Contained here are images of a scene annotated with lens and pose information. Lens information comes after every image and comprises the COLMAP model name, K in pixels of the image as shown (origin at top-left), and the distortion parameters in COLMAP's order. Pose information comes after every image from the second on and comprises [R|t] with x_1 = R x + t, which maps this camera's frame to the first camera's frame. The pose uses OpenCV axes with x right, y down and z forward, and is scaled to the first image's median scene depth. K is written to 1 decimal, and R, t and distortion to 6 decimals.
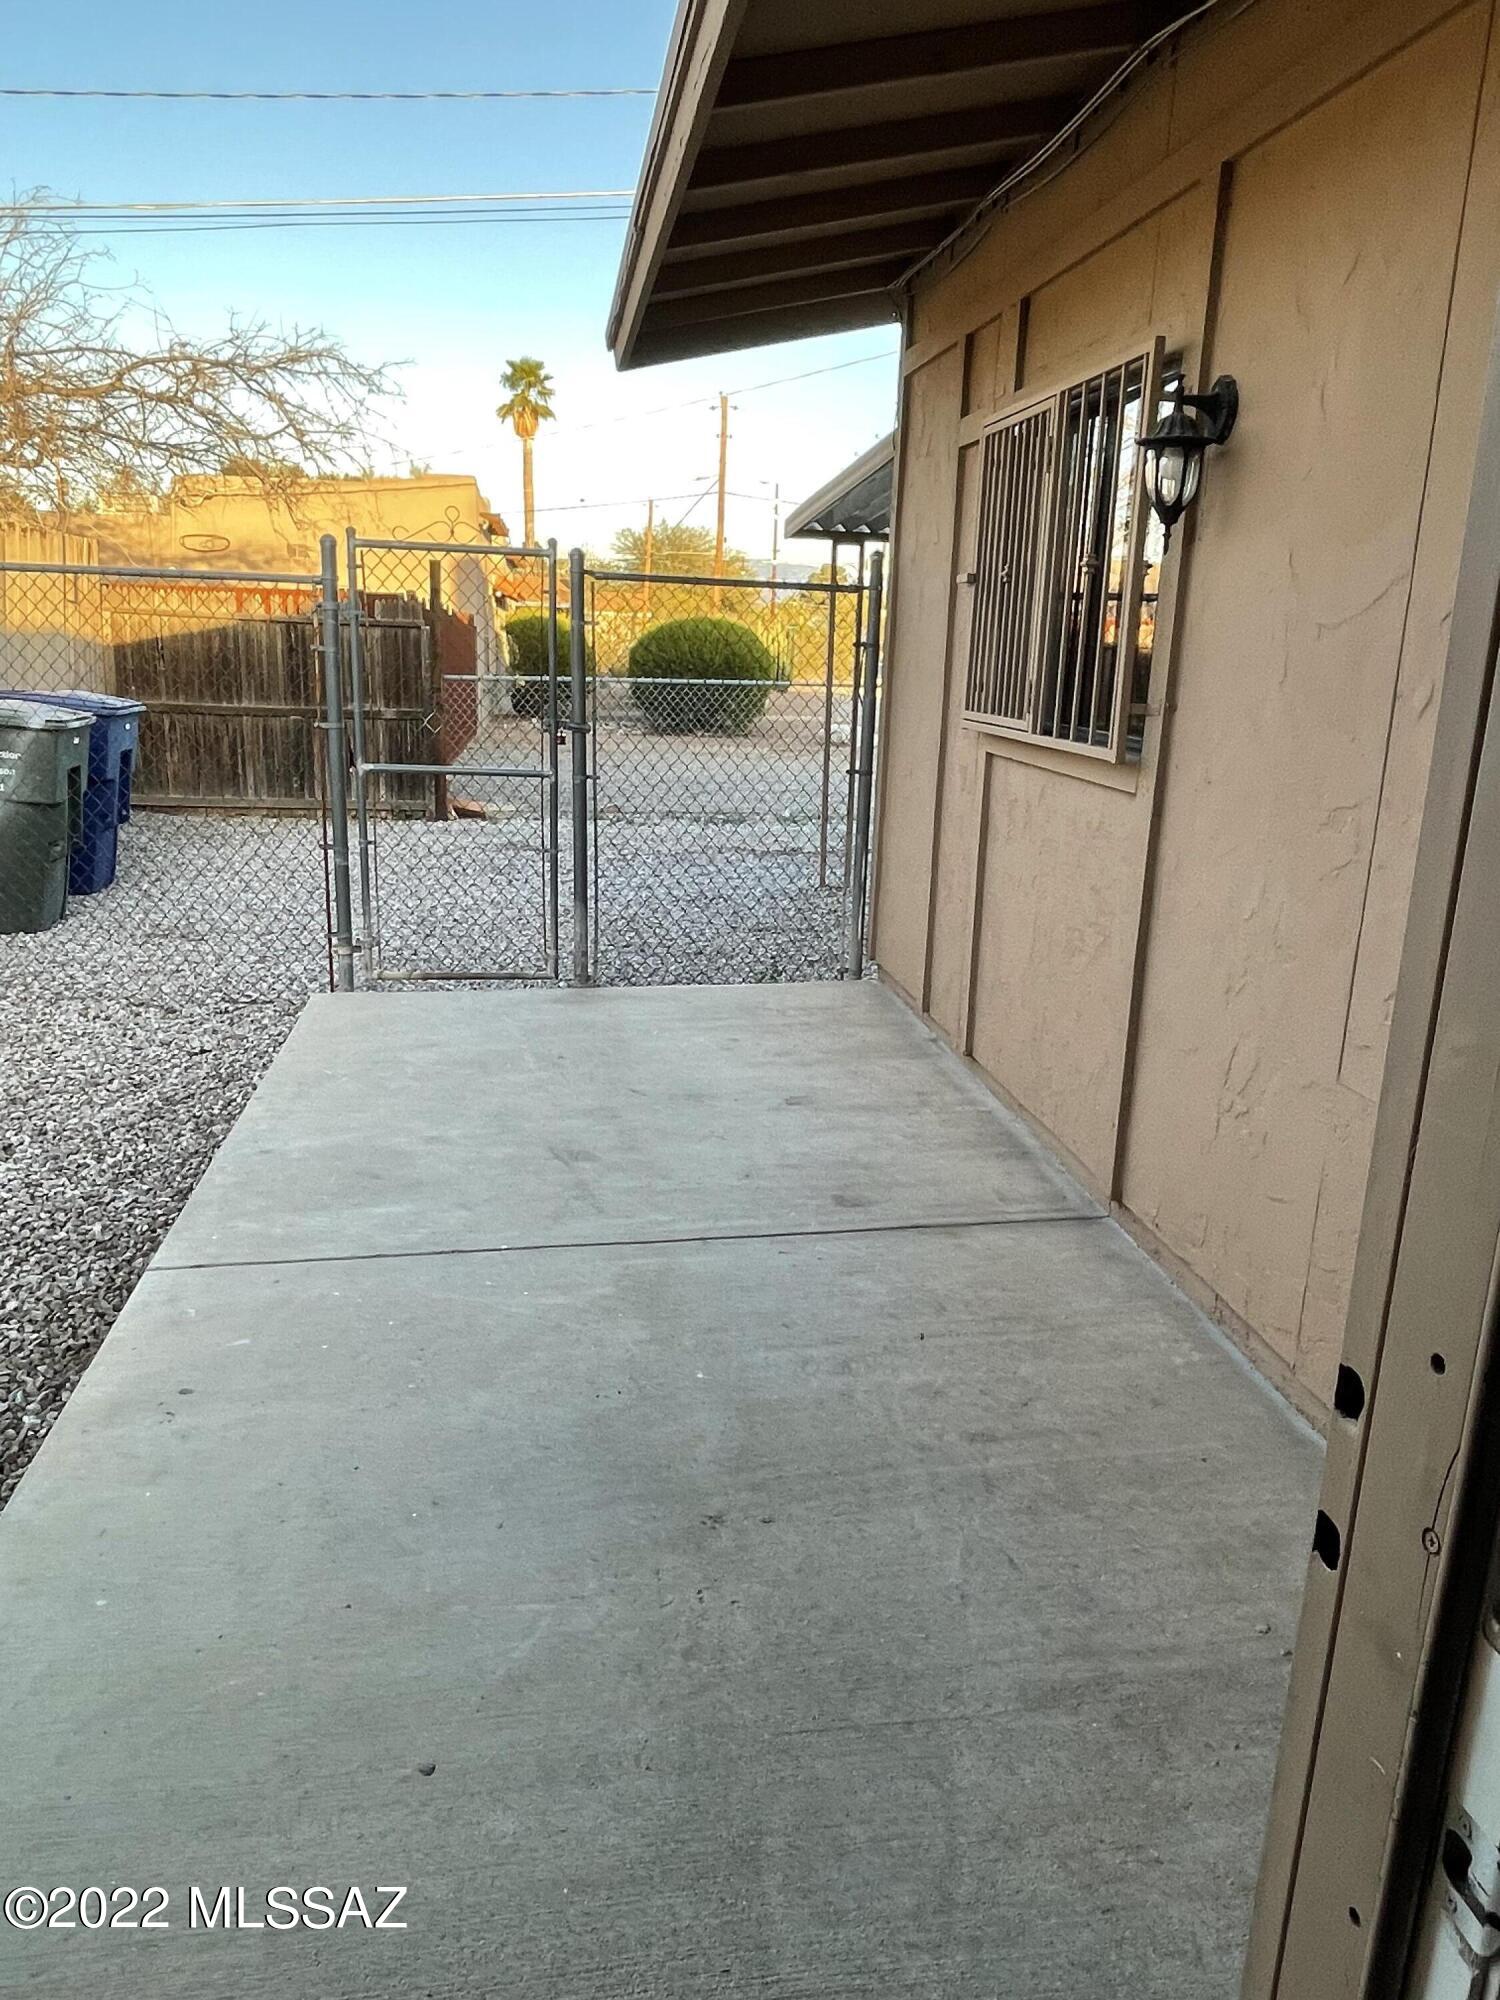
lens RADIAL K [[1393.0, 0, 757.9], [0, 1393.0, 996.3], [0, 0, 1]] dist [0.012820, -0.033239]
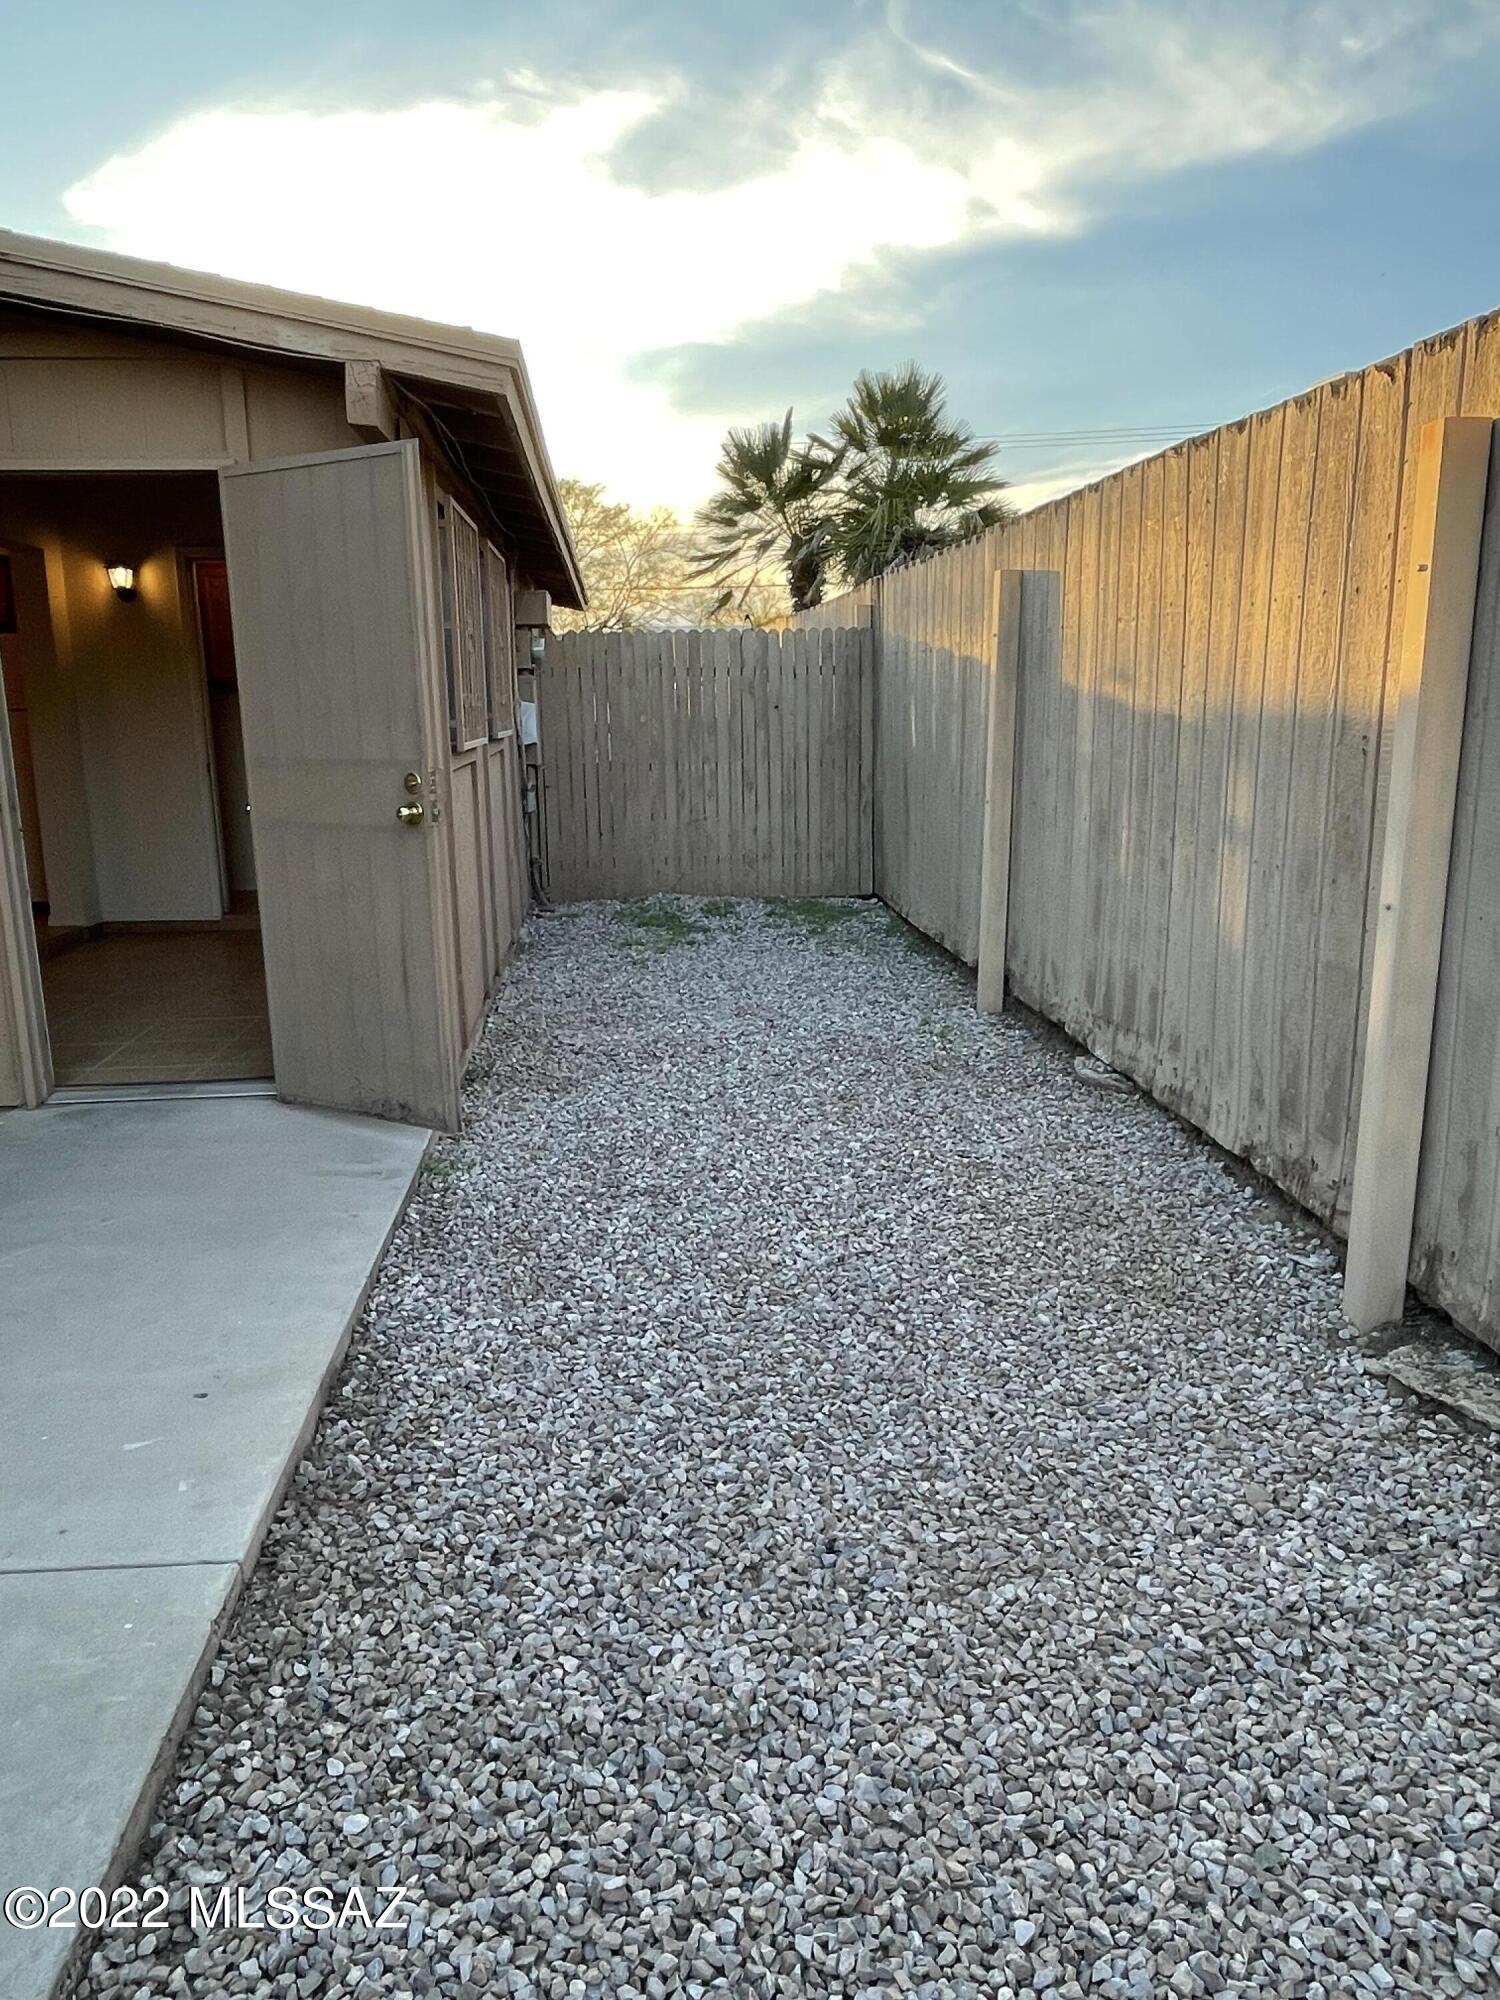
lens RADIAL K [[1393.0, 0, 763.9], [0, 1393.0, 1017.4], [0, 0, 1]] dist [0.012820, -0.033239]
pose [[-0.998153, -0.032139, 0.051551, -0.667842], [-0.004572, 0.885930, 0.463797, -0.336683], [-0.060577, 0.462705, -0.884440, 1.353375]]
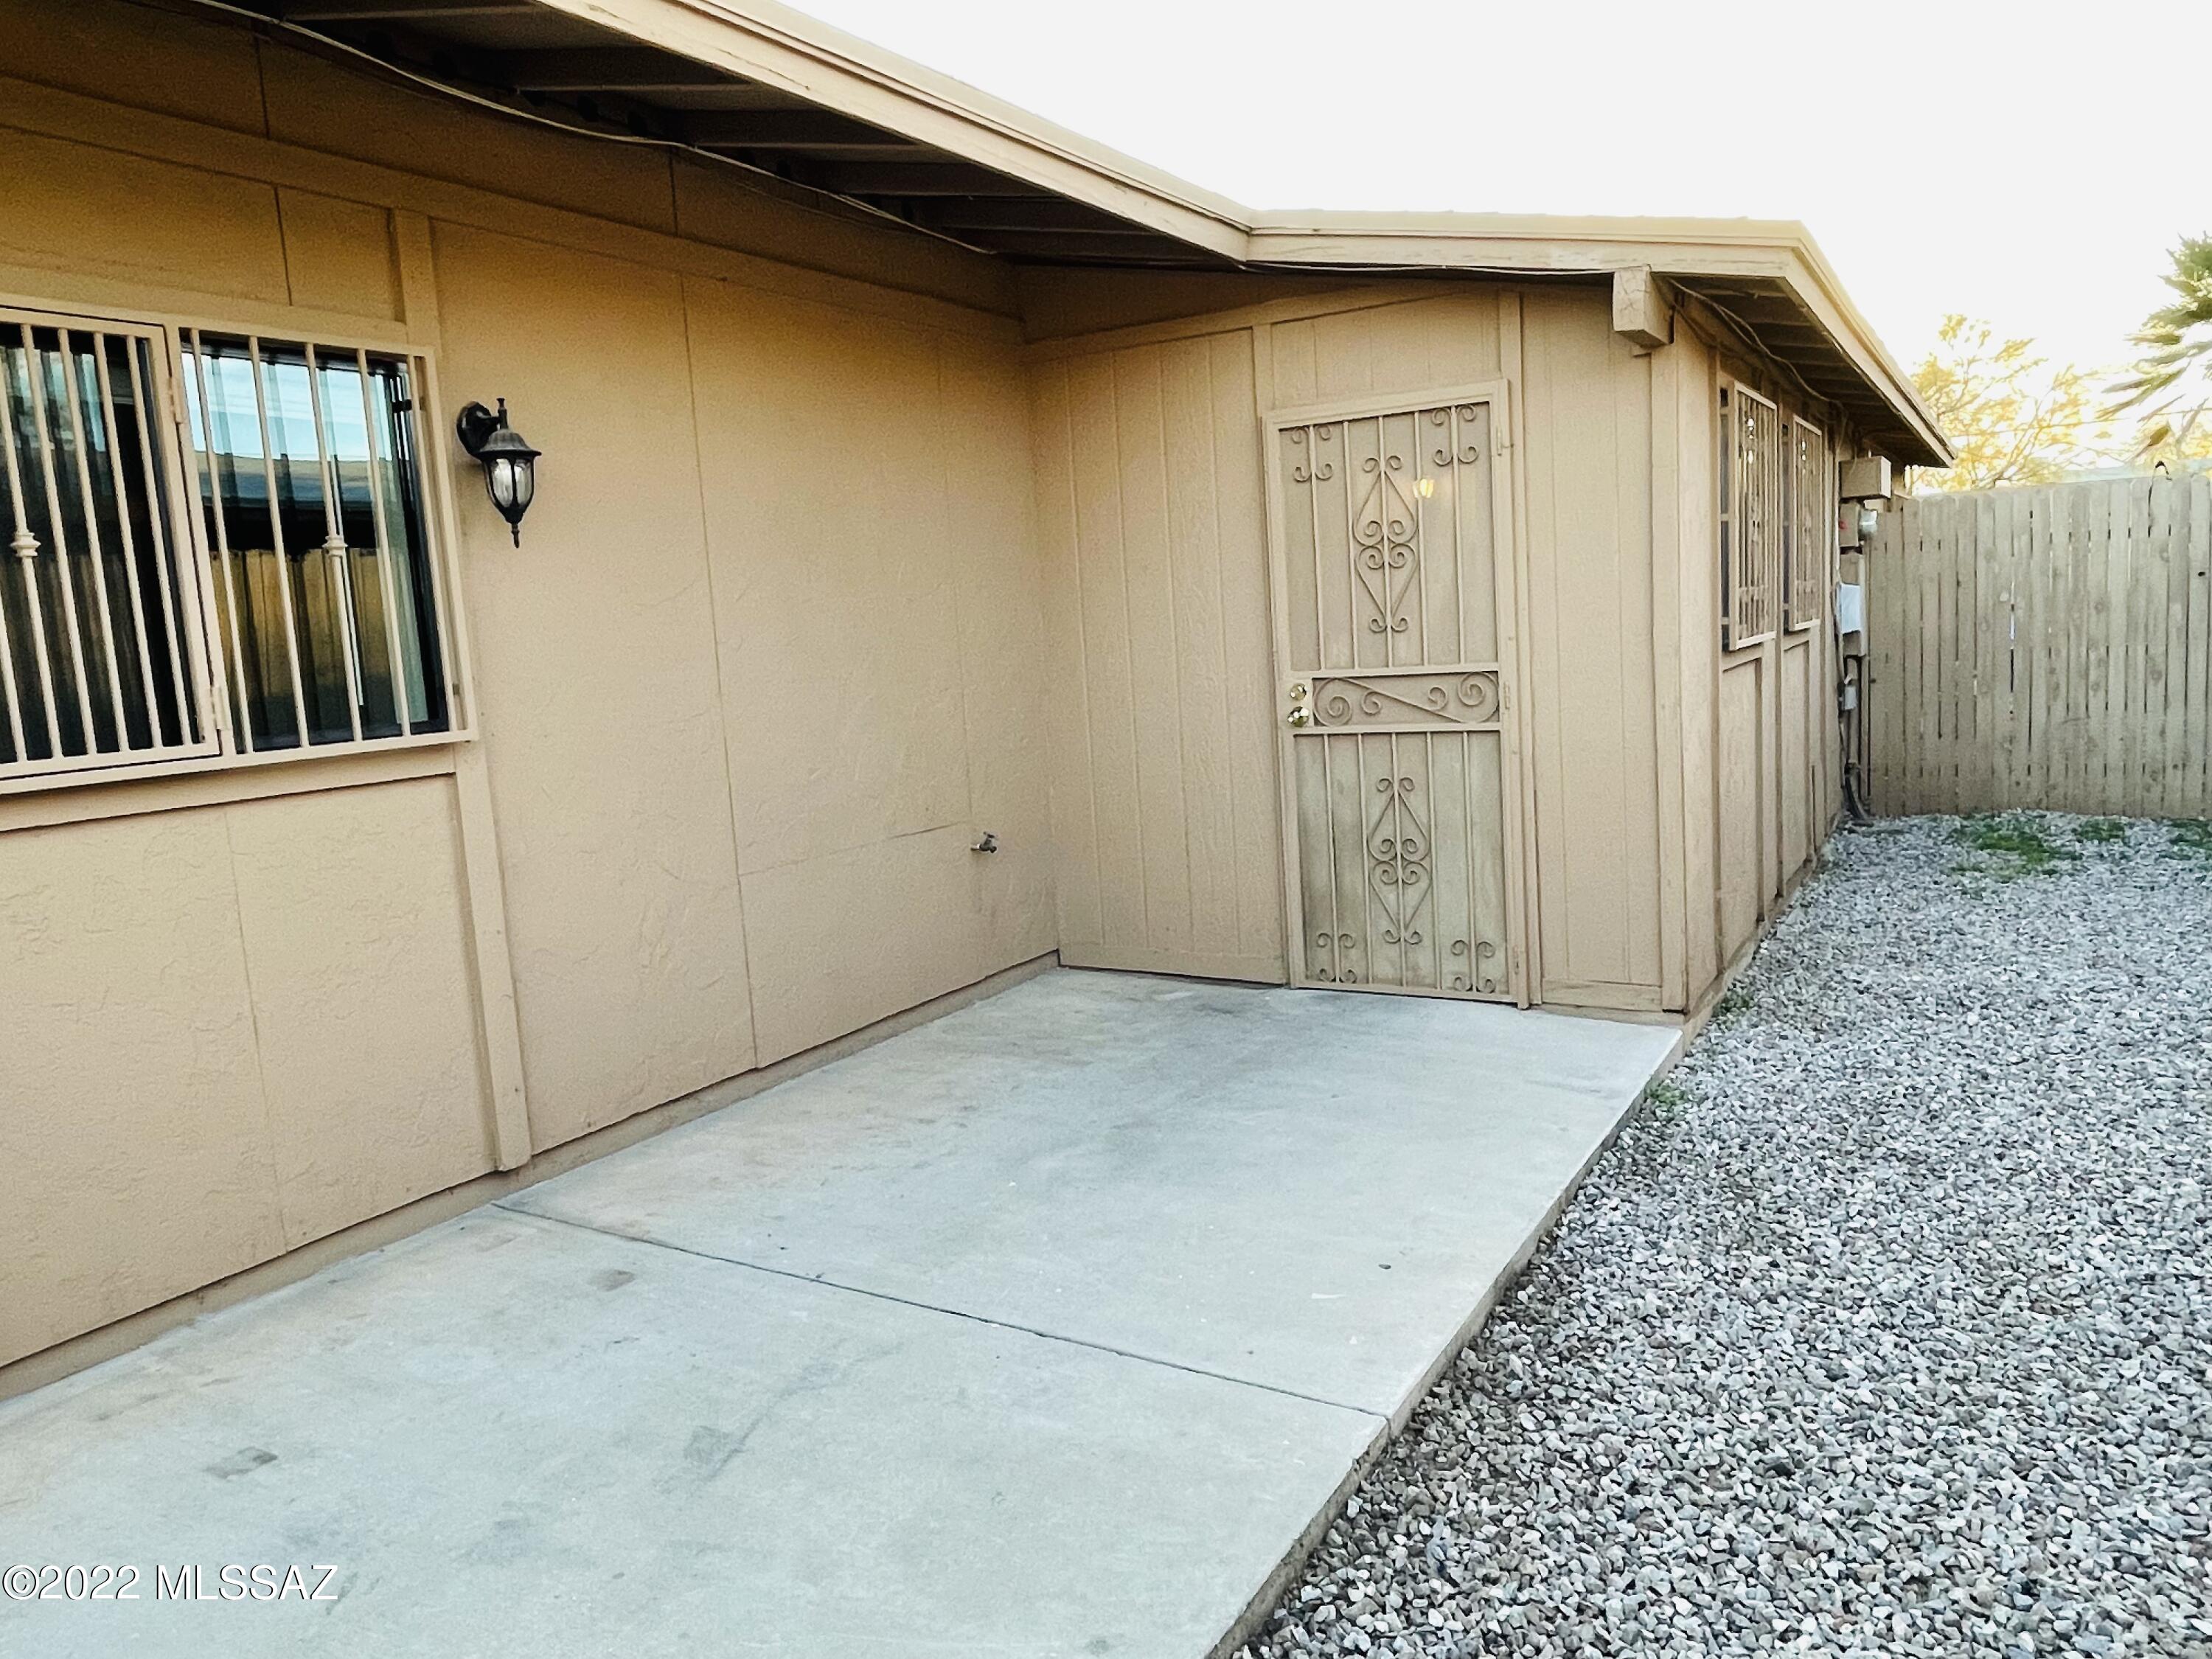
lens RADIAL K [[1540.6, 0, 1115.0], [0, 1540.6, 828.5], [0, 0, 1]] dist [0.012820, -0.033239]
pose [[-0.772146, -0.070193, 0.631557, -0.760053], [0.195678, 0.919319, 0.341413, -0.371916], [-0.604567, 0.387202, -0.696113, 1.417632]]
